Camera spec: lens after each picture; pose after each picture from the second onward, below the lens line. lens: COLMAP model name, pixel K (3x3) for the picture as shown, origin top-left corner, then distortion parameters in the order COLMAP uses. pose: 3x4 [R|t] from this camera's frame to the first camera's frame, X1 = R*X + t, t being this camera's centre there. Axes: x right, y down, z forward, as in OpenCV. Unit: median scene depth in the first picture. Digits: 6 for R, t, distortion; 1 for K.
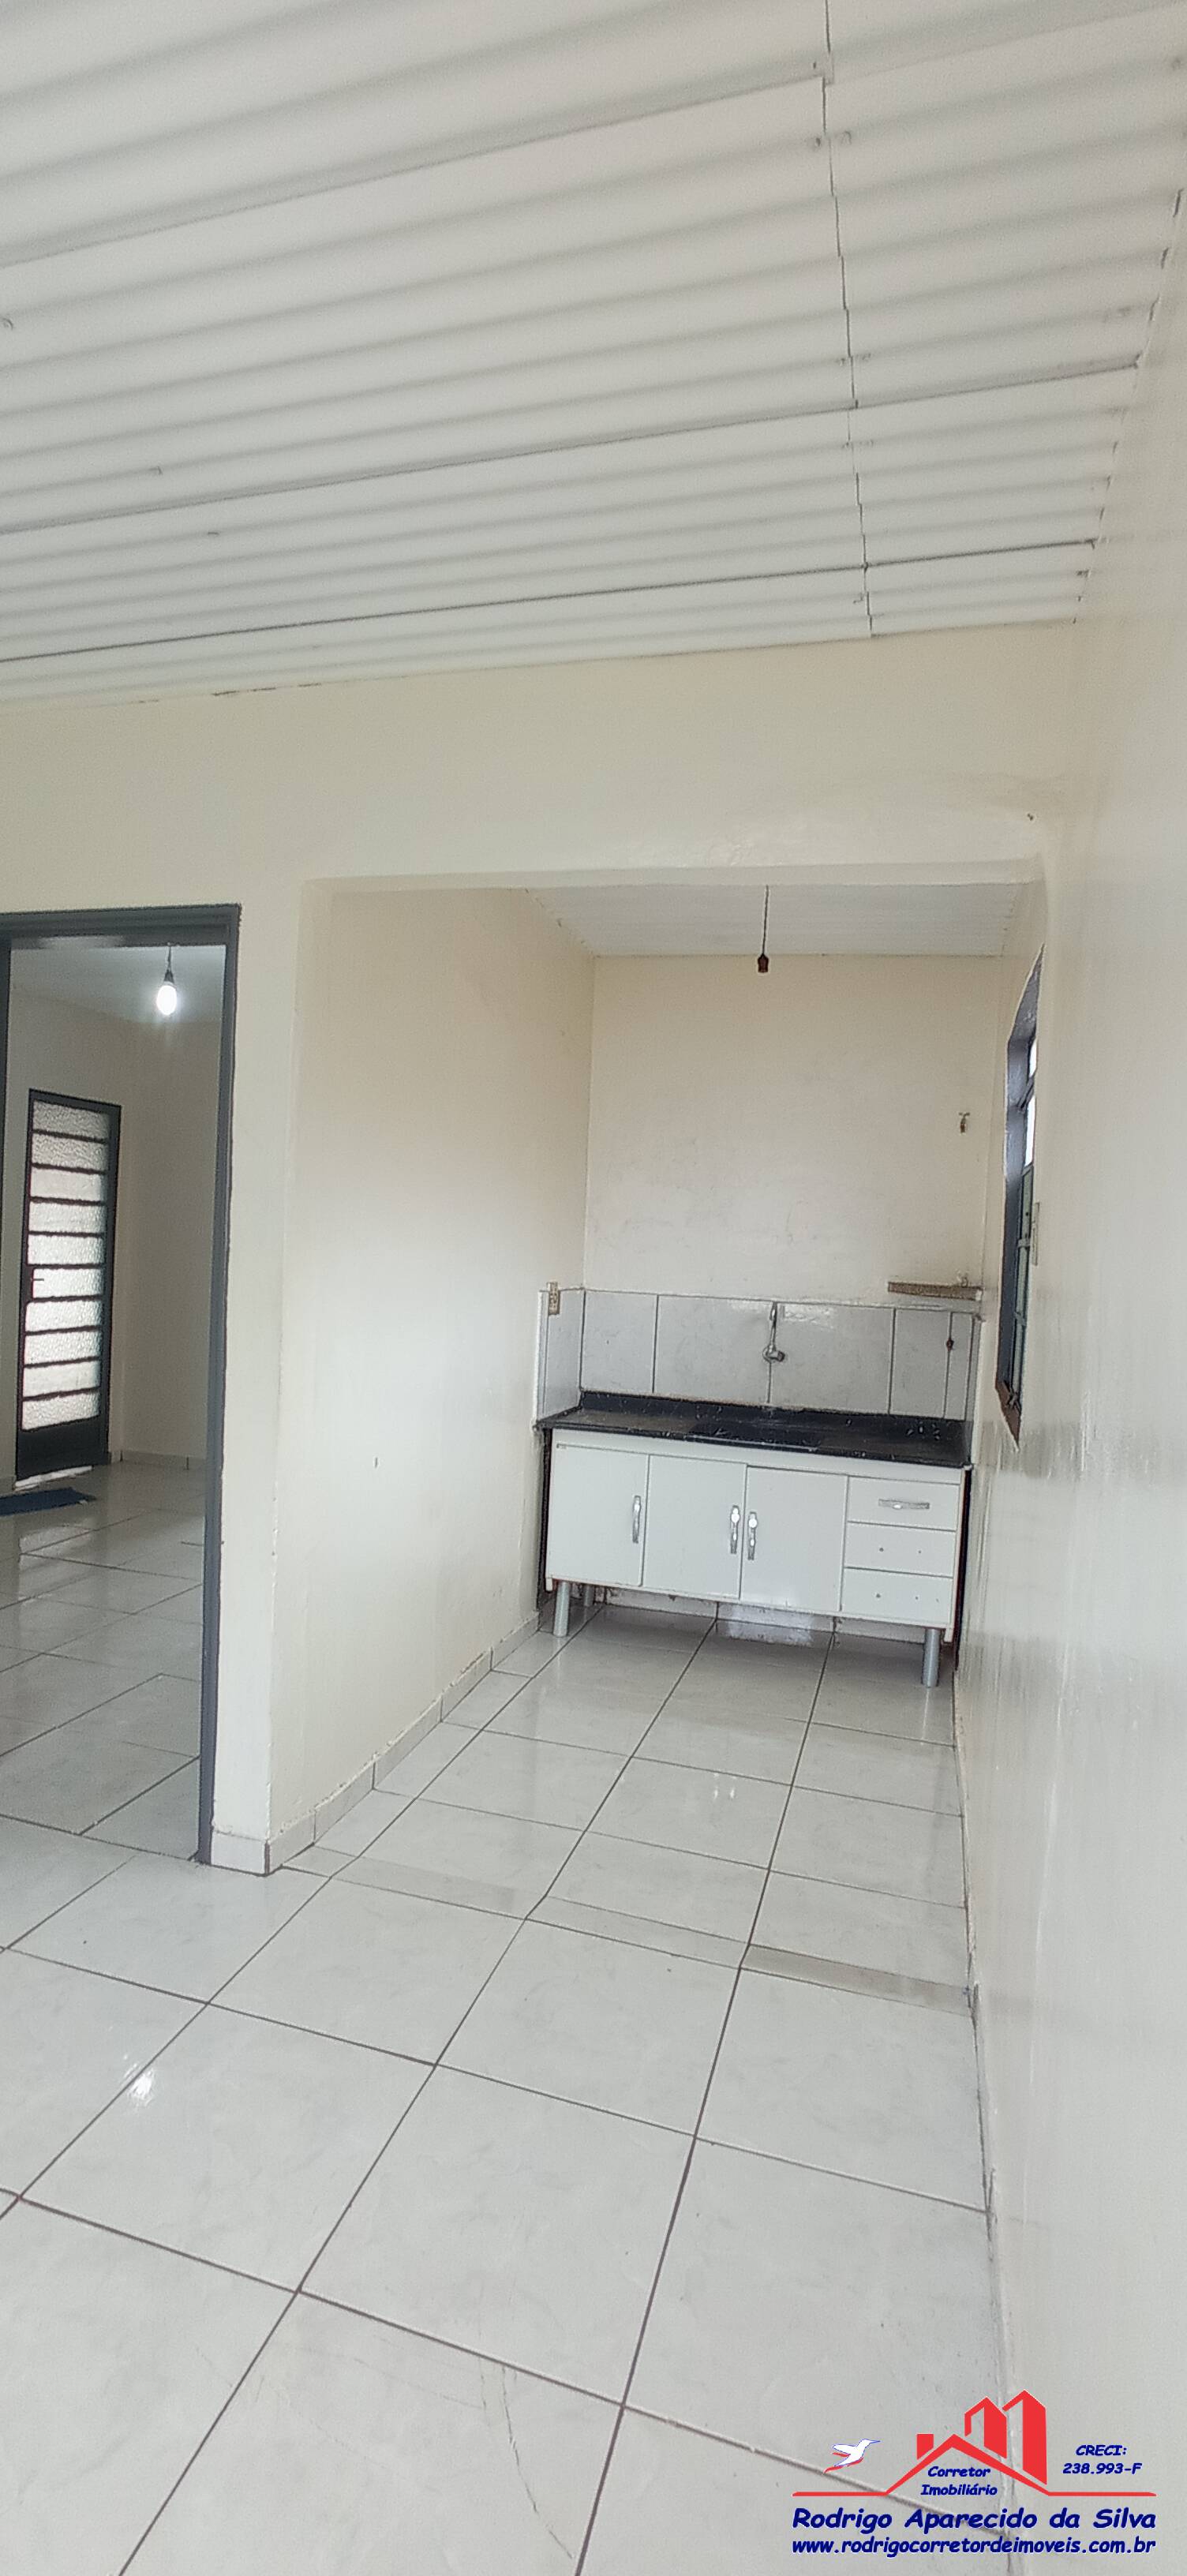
lens RADIAL K [[1175.3, 0, 601.5], [0, 1175.3, 1306.5], [0, 0, 1]] dist [-0.047835, 0.022146]
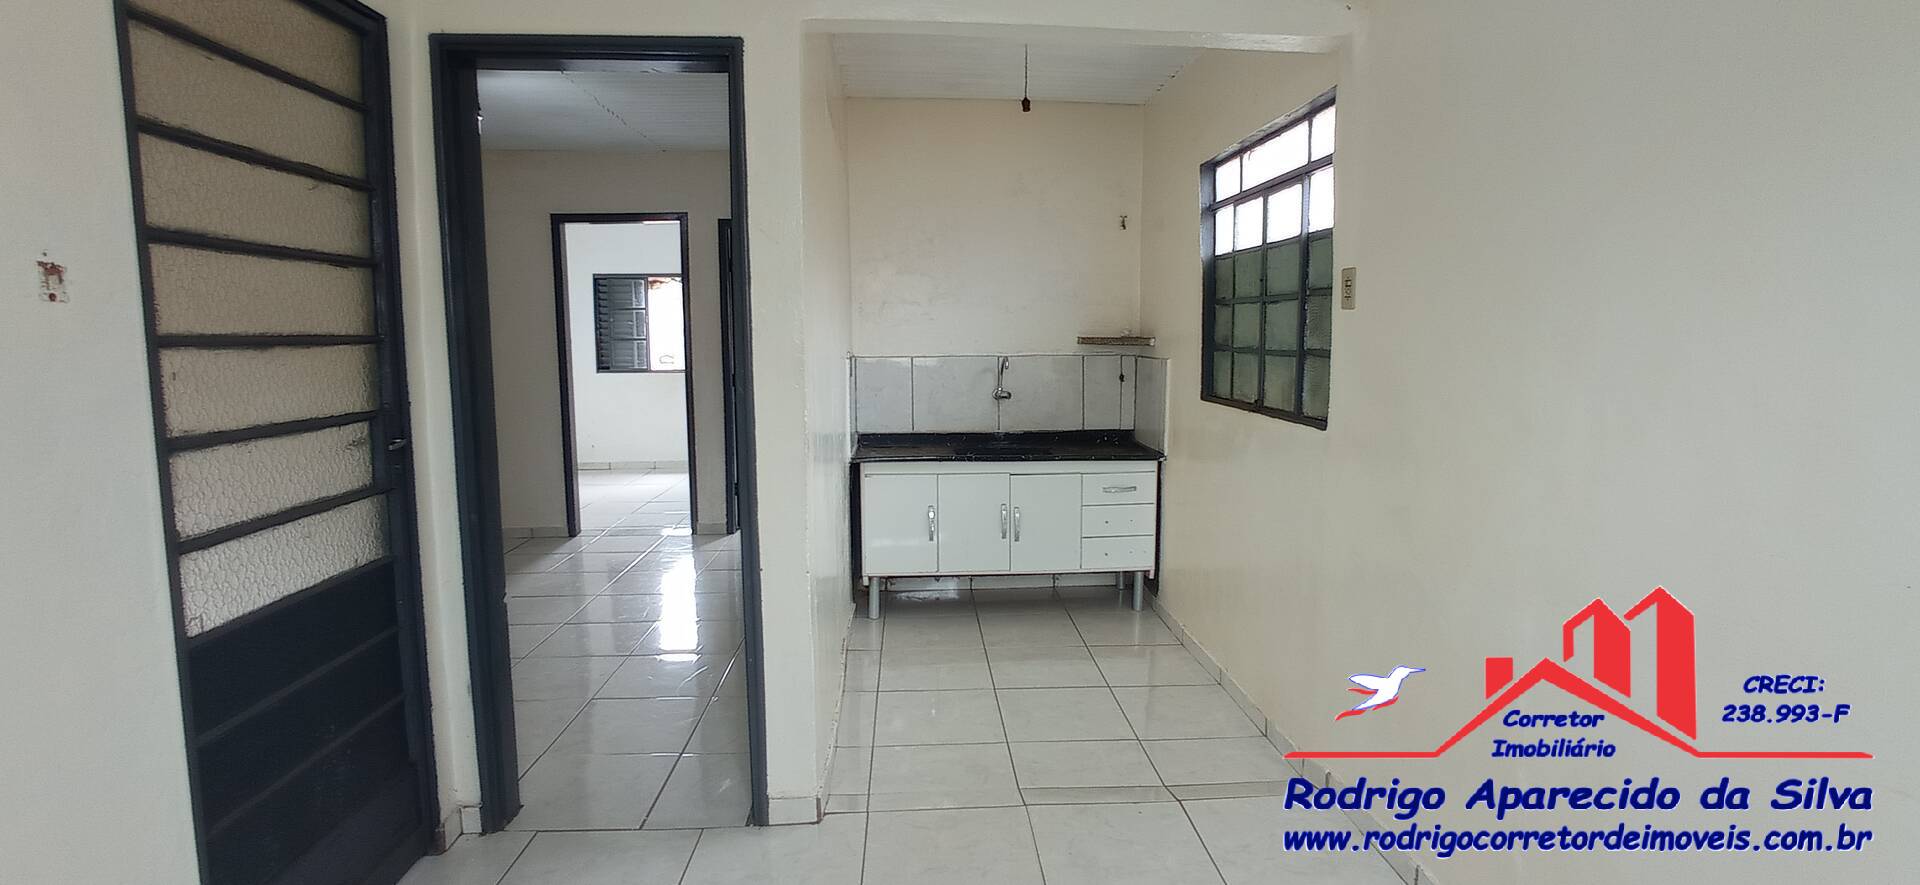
lens RADIAL K [[875.8, 0, 956.2], [0, 875.8, 426.6], [0, 0, 1]] dist [-0.047289, 0.024699]
pose [[0.944568, -0.089181, 0.315970, -0.220469], [0.070514, 0.995048, 0.070051, 0.002018], [-0.320653, -0.043888, 0.946179, 0.038719]]
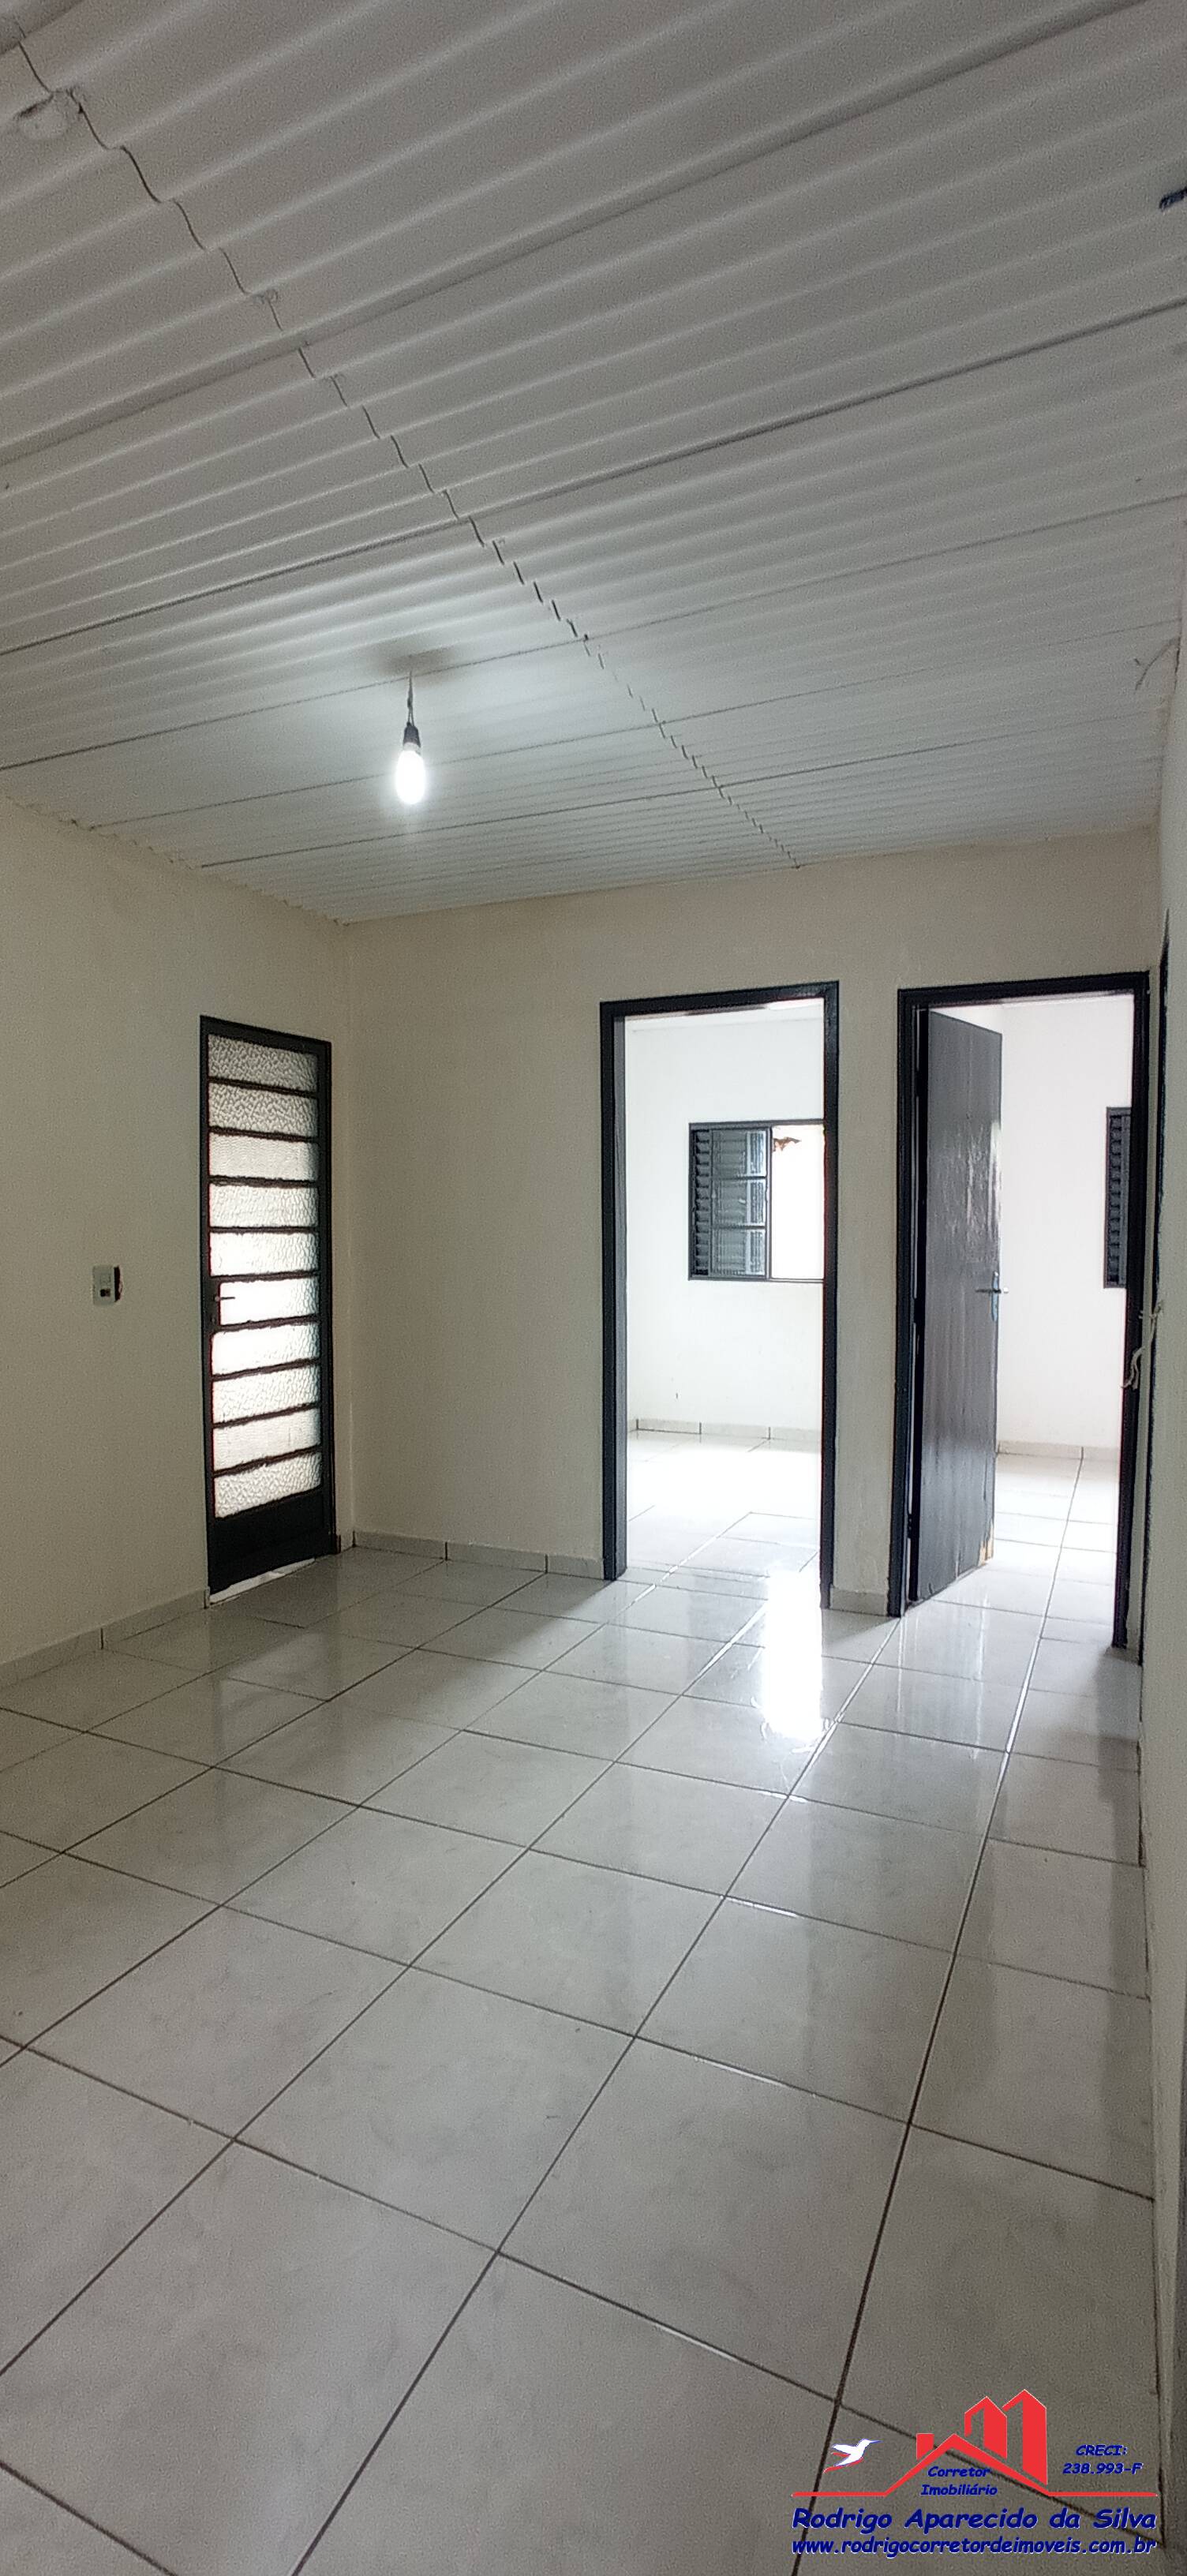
lens RADIAL K [[1174.4, 0, 612.0], [0, 1174.4, 1306.1], [0, 0, 1]] dist [-0.072770, 0.048613]
pose [[0.986732, -0.042144, -0.156793, -0.203756], [0.044006, 0.998996, 0.008423, -0.018696], [0.156280, -0.015211, 0.987596, 0.474556]]
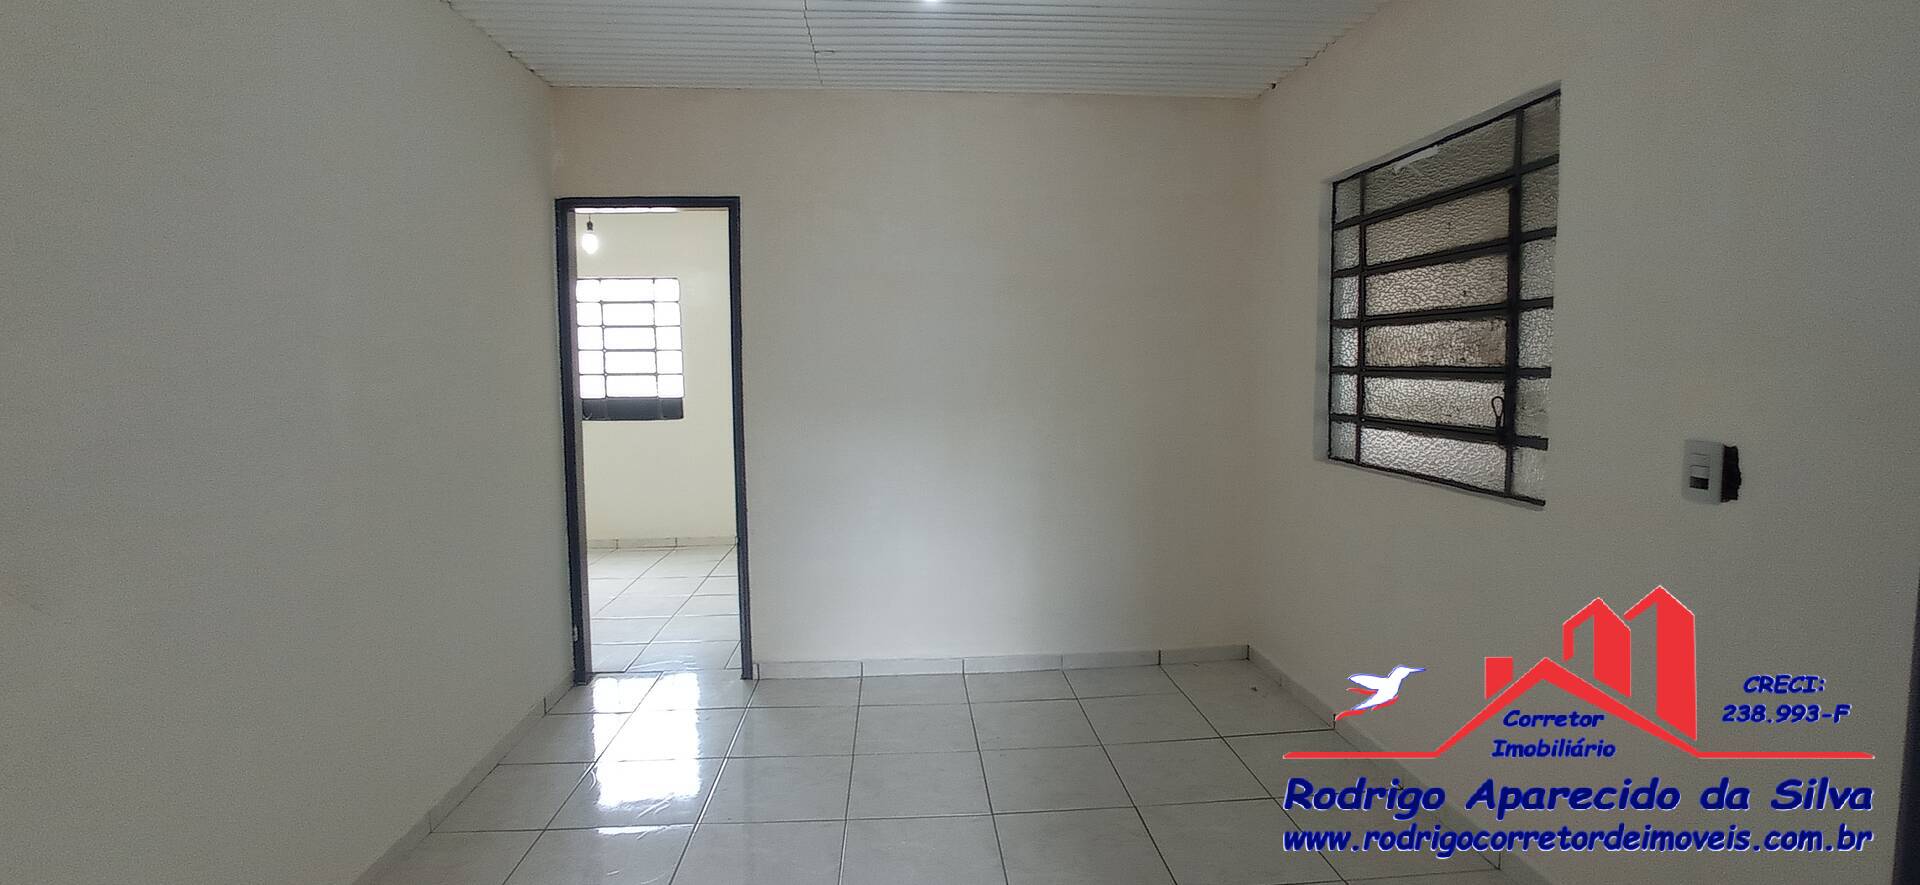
lens RADIAL K [[876.0, 0, 961.1], [0, 876.0, 430.1], [0, 0, 1]] dist [-0.047835, 0.022146]
pose [[-0.940184, -0.014826, -0.340343, -0.234405], [-0.053602, 0.993046, 0.104814, -0.080595], [0.336422, 0.116788, -0.934441, 1.424464]]
